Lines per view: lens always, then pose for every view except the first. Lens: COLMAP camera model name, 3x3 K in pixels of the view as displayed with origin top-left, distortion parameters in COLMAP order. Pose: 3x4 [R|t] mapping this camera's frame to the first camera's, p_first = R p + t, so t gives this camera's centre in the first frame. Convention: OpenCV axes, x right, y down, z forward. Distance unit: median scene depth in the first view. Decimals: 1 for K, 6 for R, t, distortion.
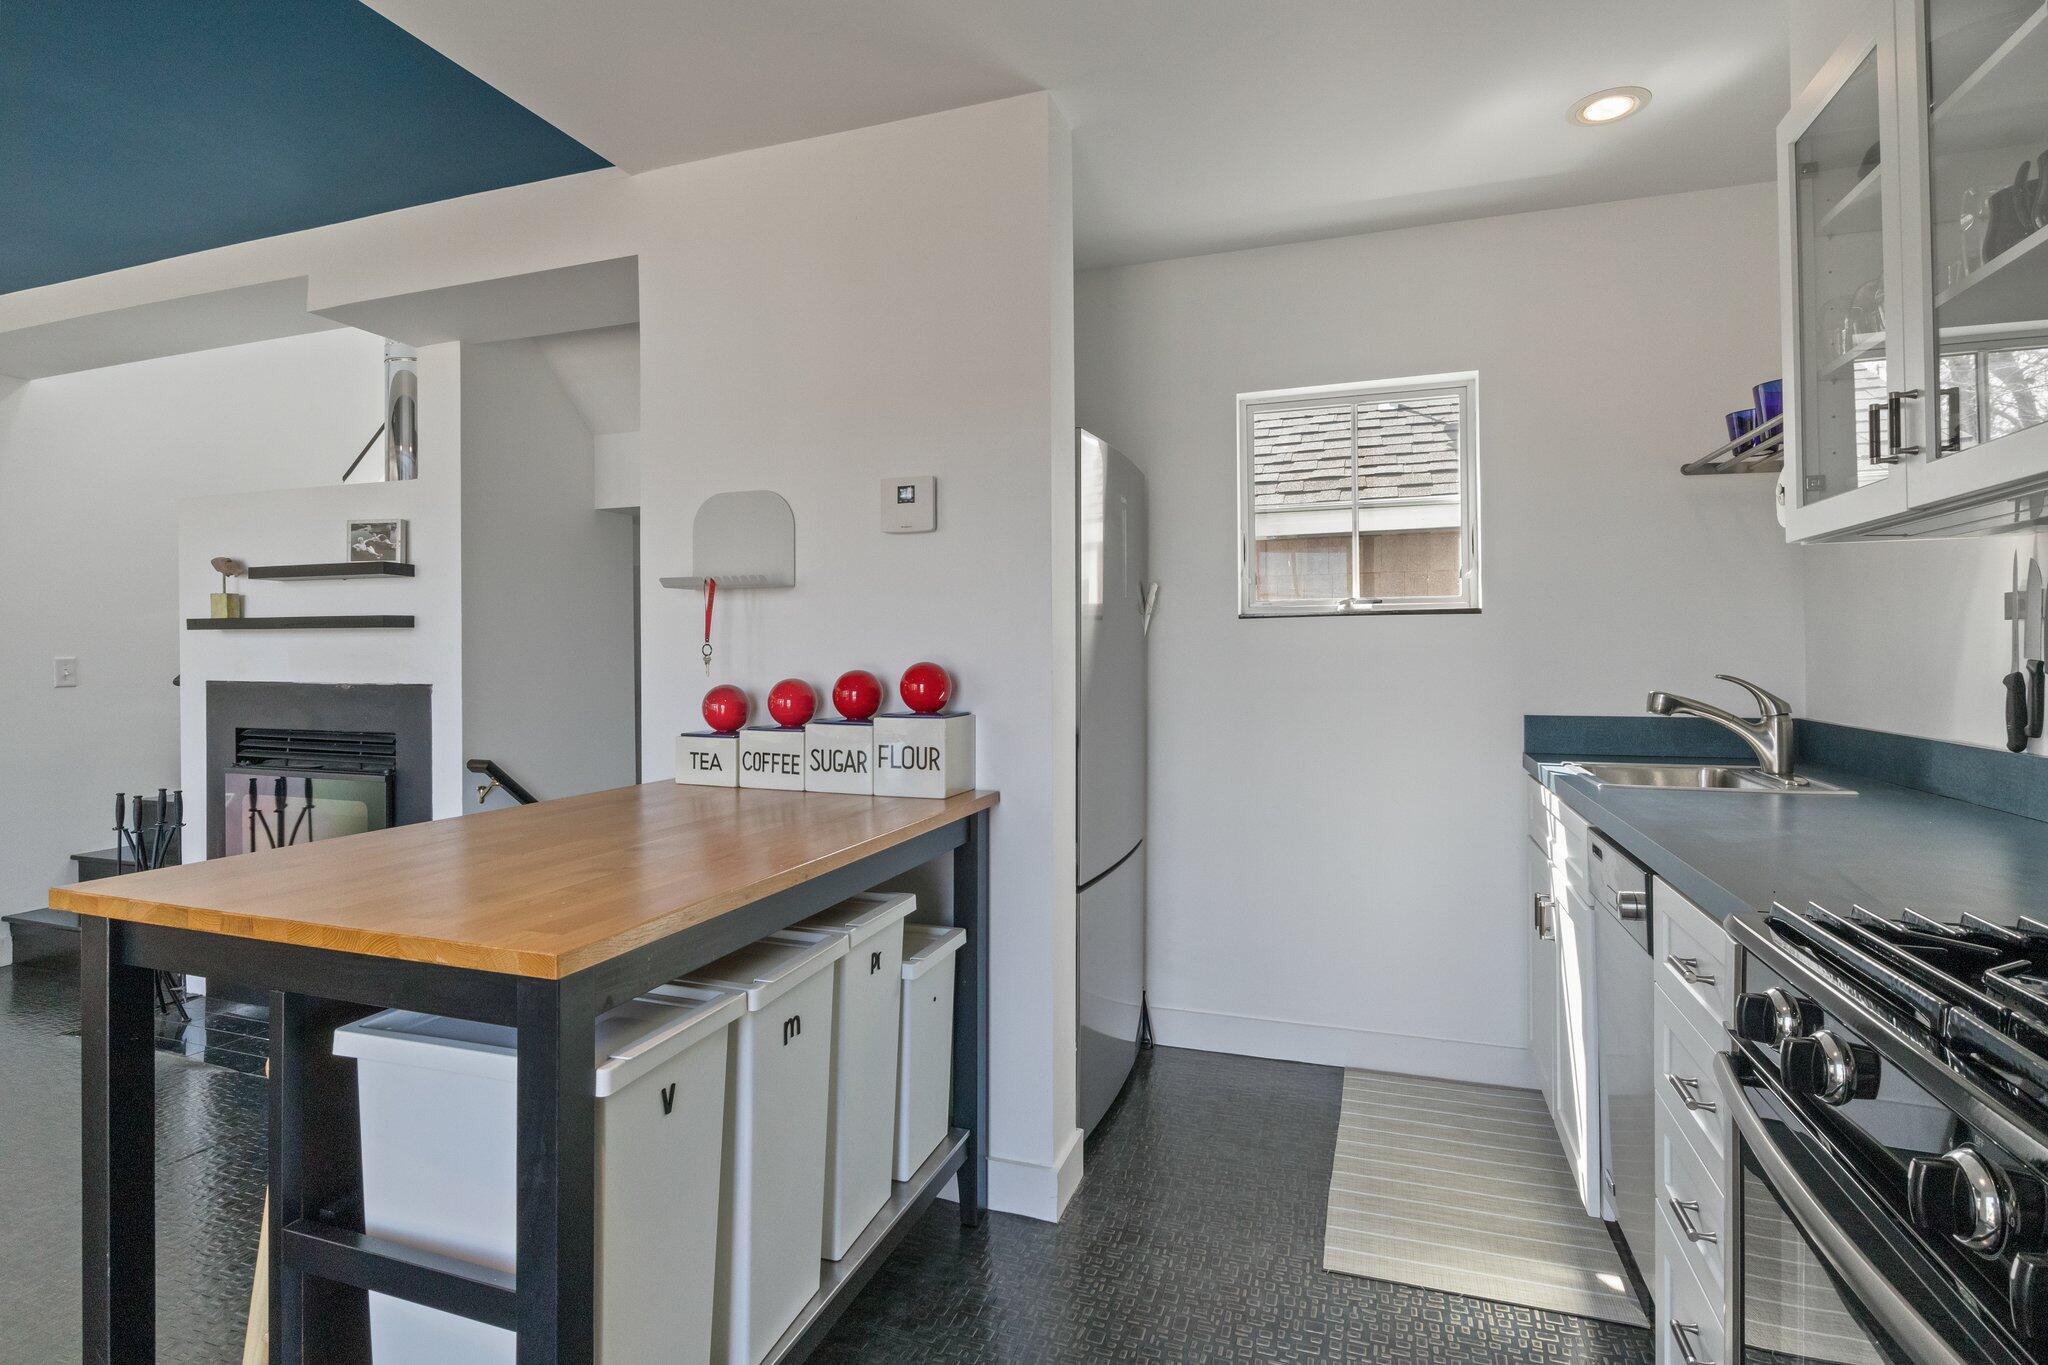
lens RADIAL K [[1022.2, 0, 1013.0], [0, 1022.2, 652.4], [0, 0, 1]] dist [-0.008415, 0.000395]
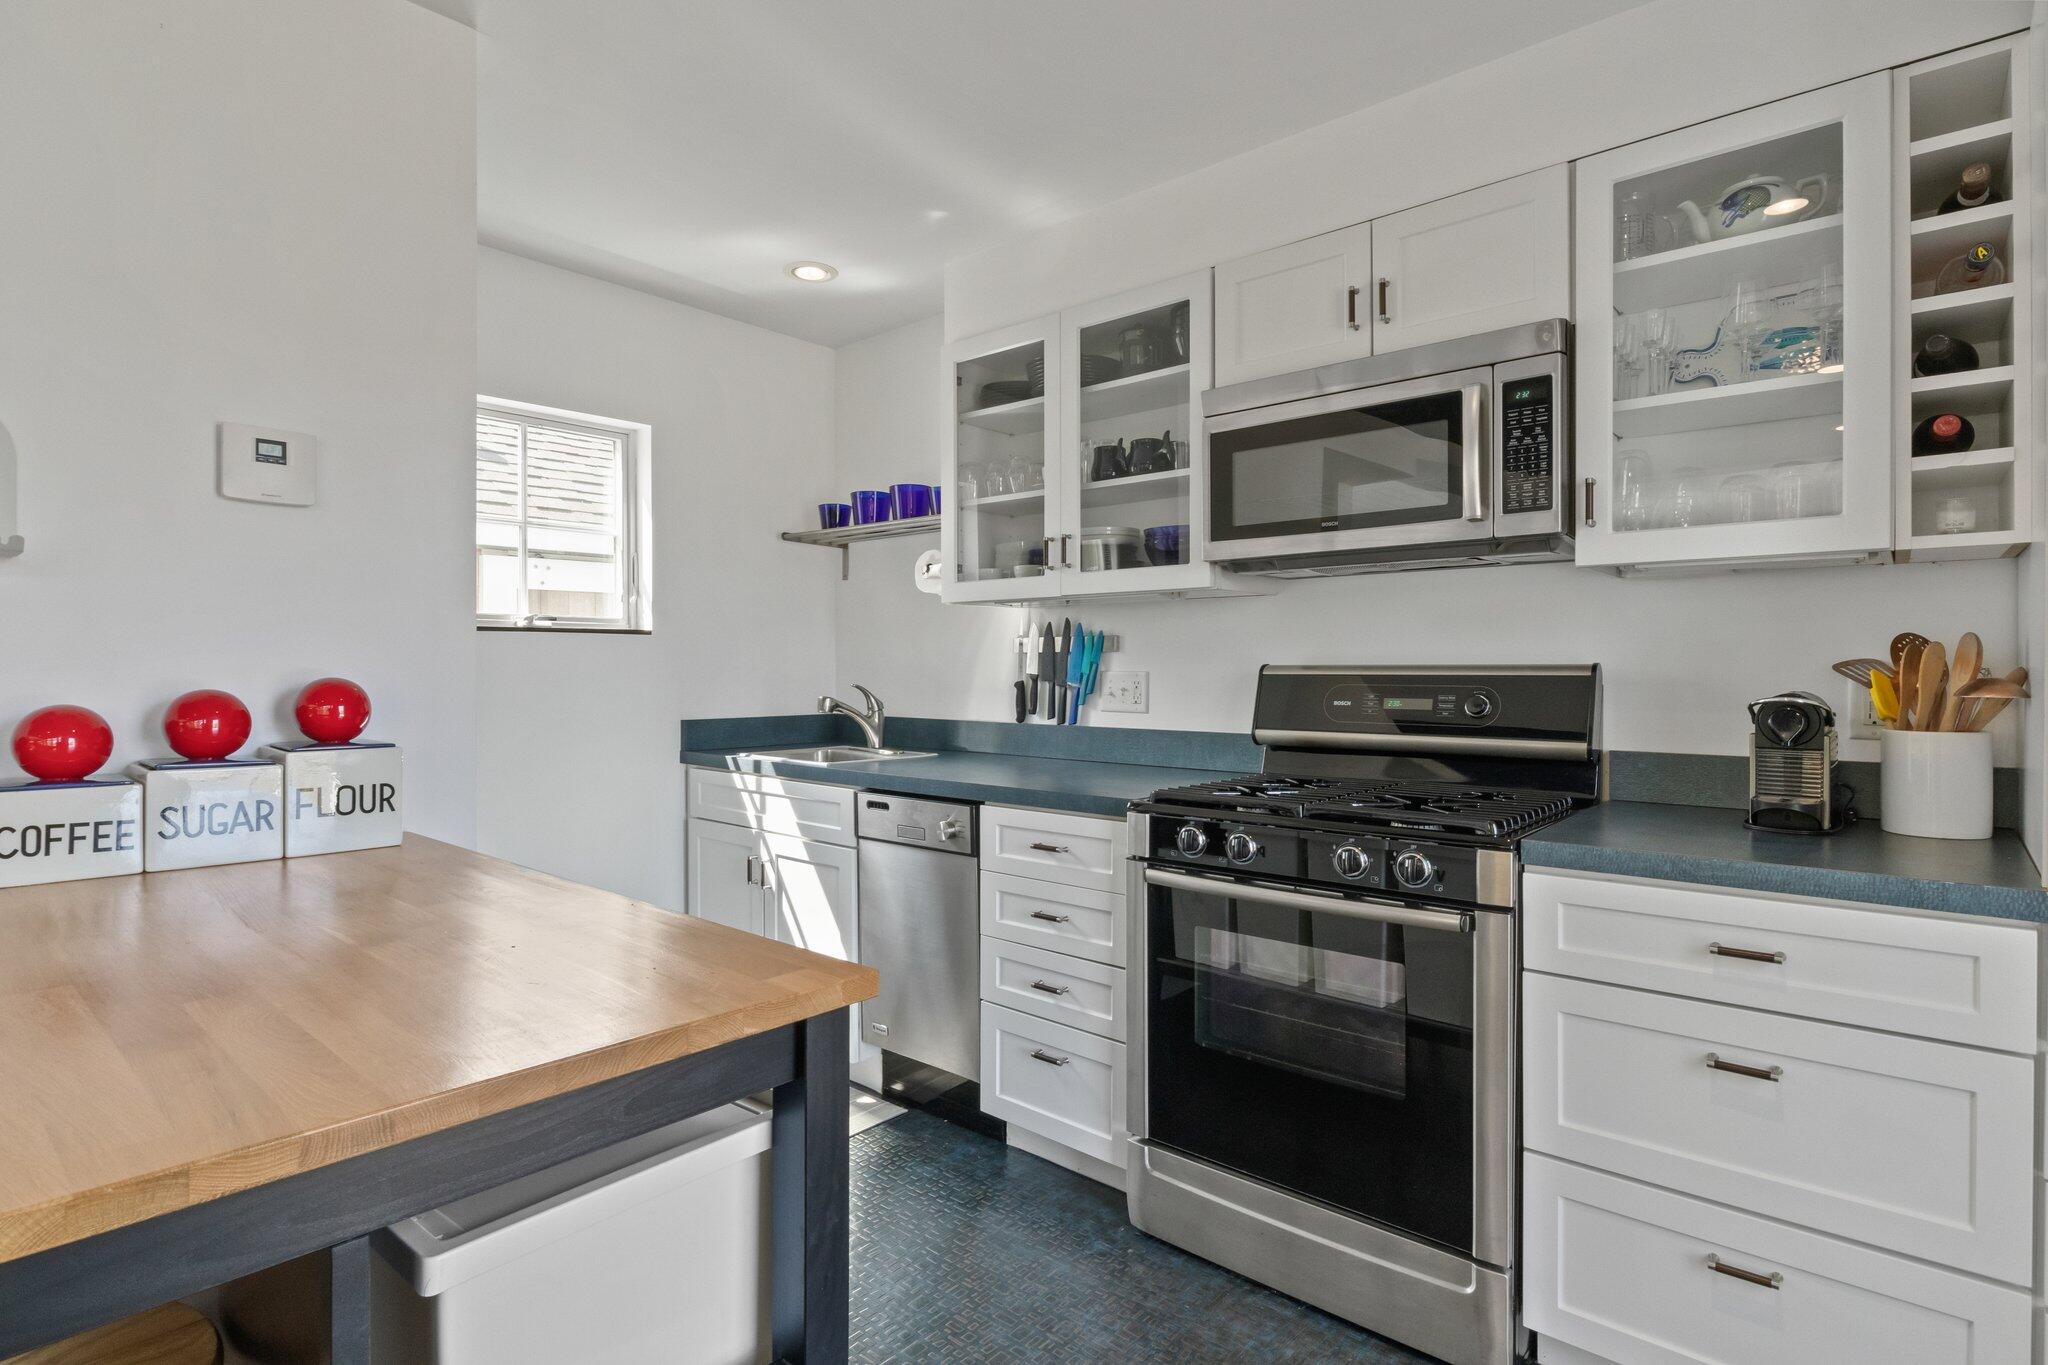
lens RADIAL K [[1022.2, 0, 1016.5], [0, 1022.2, 676.5], [0, 0, 1]] dist [-0.008415, 0.000395]
pose [[0.369885, -0.002262, 0.929075, -0.599987], [-0.005799, 0.999972, 0.004744, 0.002114], [-0.929059, -0.007143, 0.369862, 0.229926]]
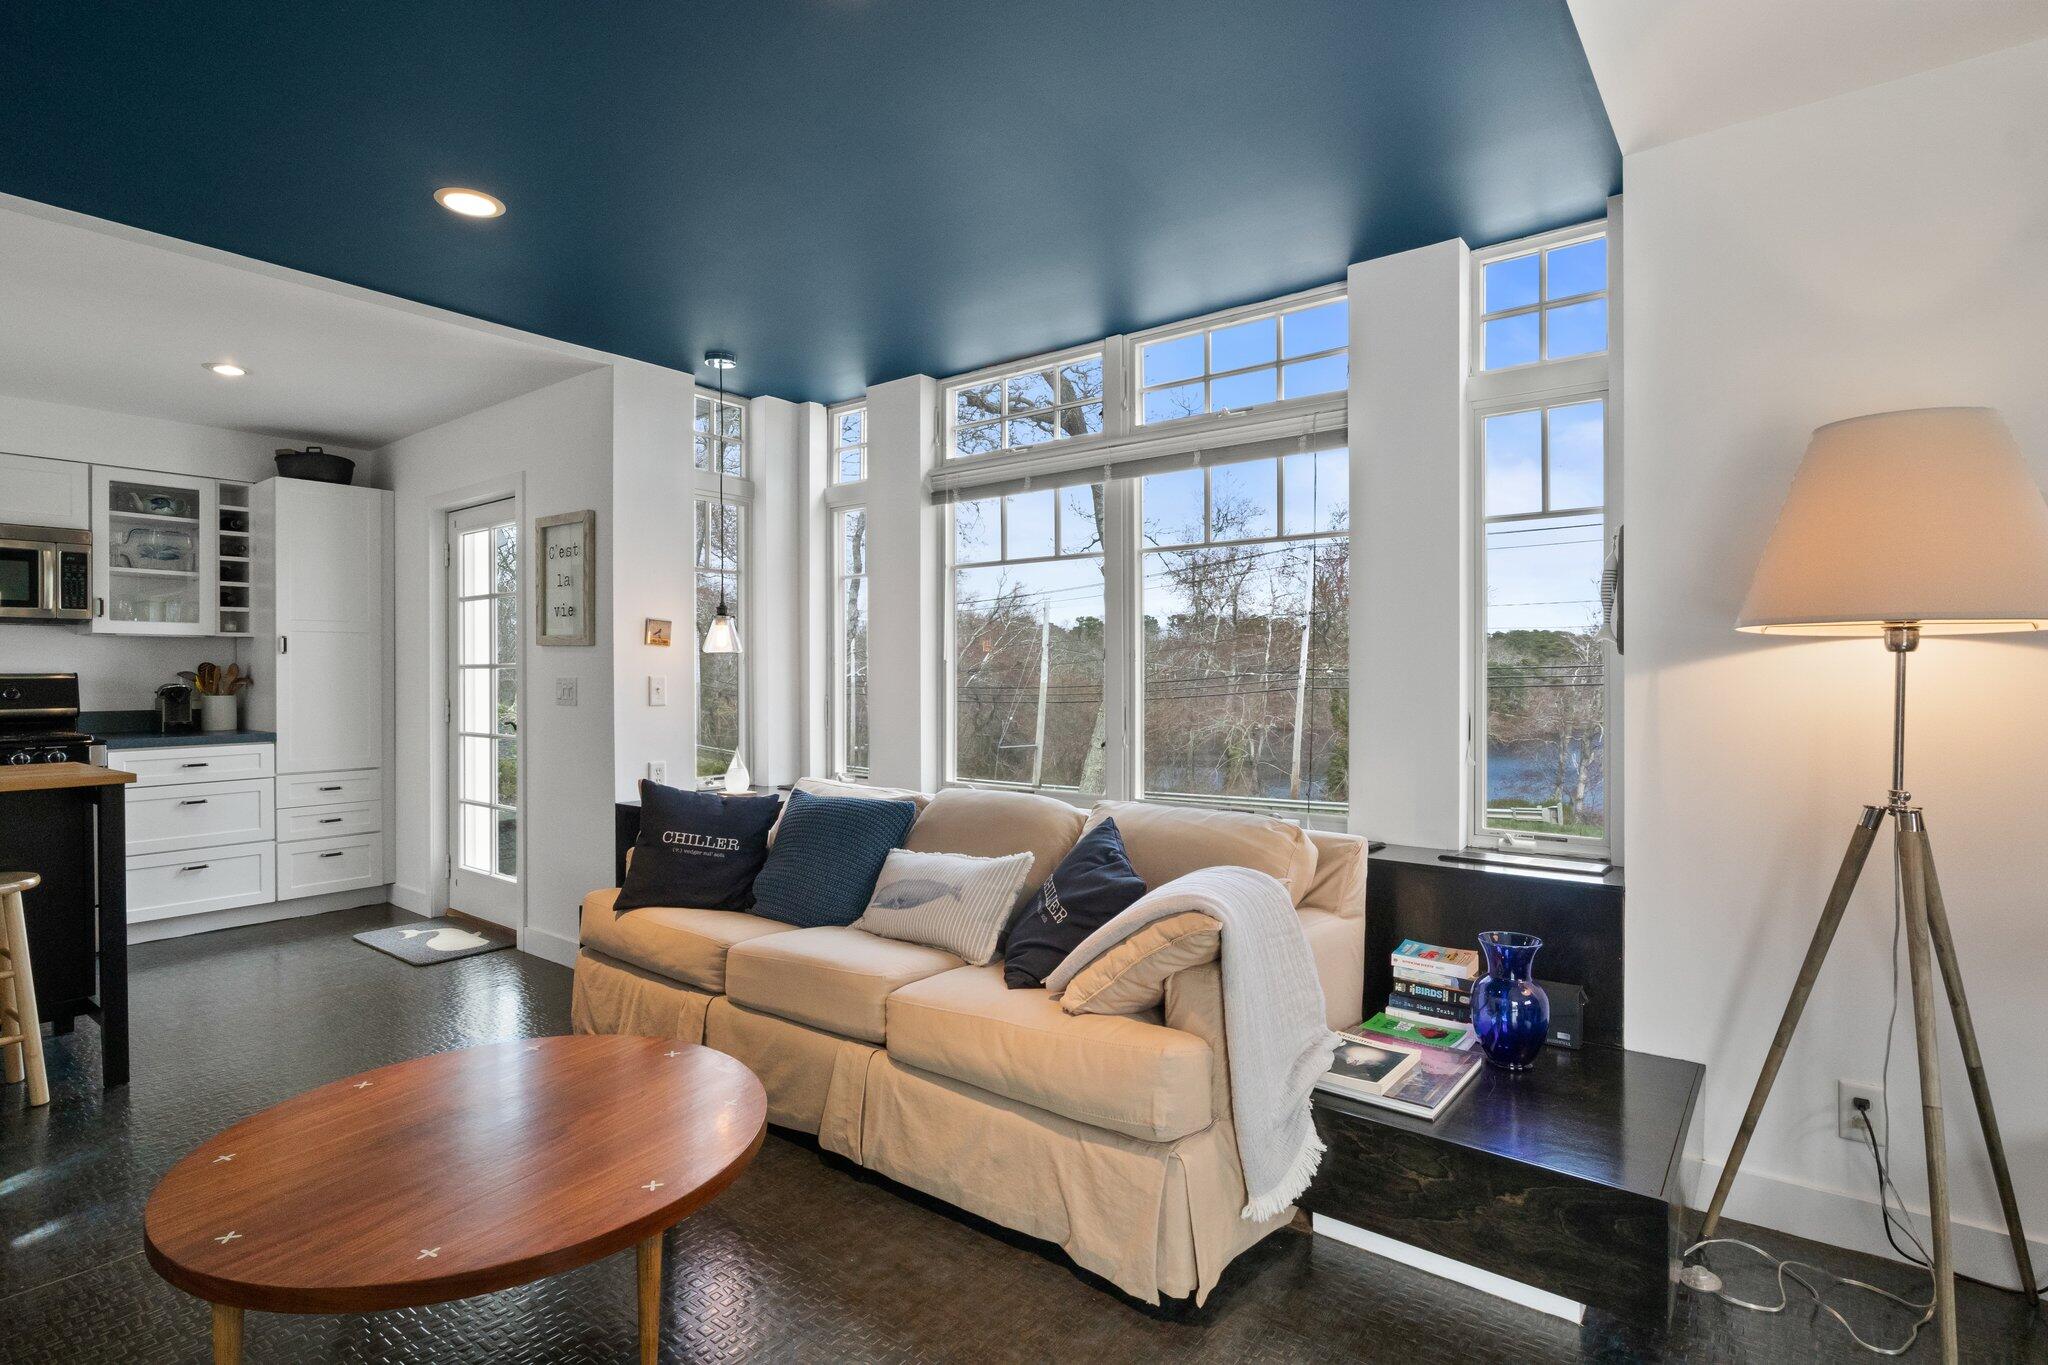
lens RADIAL K [[1022.2, 0, 1022.5], [0, 1022.2, 680.2], [0, 0, 1]] dist [-0.008415, 0.000395]
pose [[-0.949264, 0.003178, 0.314465, -2.069457], [0.003713, 0.999993, 0.001101, 0.011808], [-0.314460, 0.002213, -0.949268, 1.474865]]
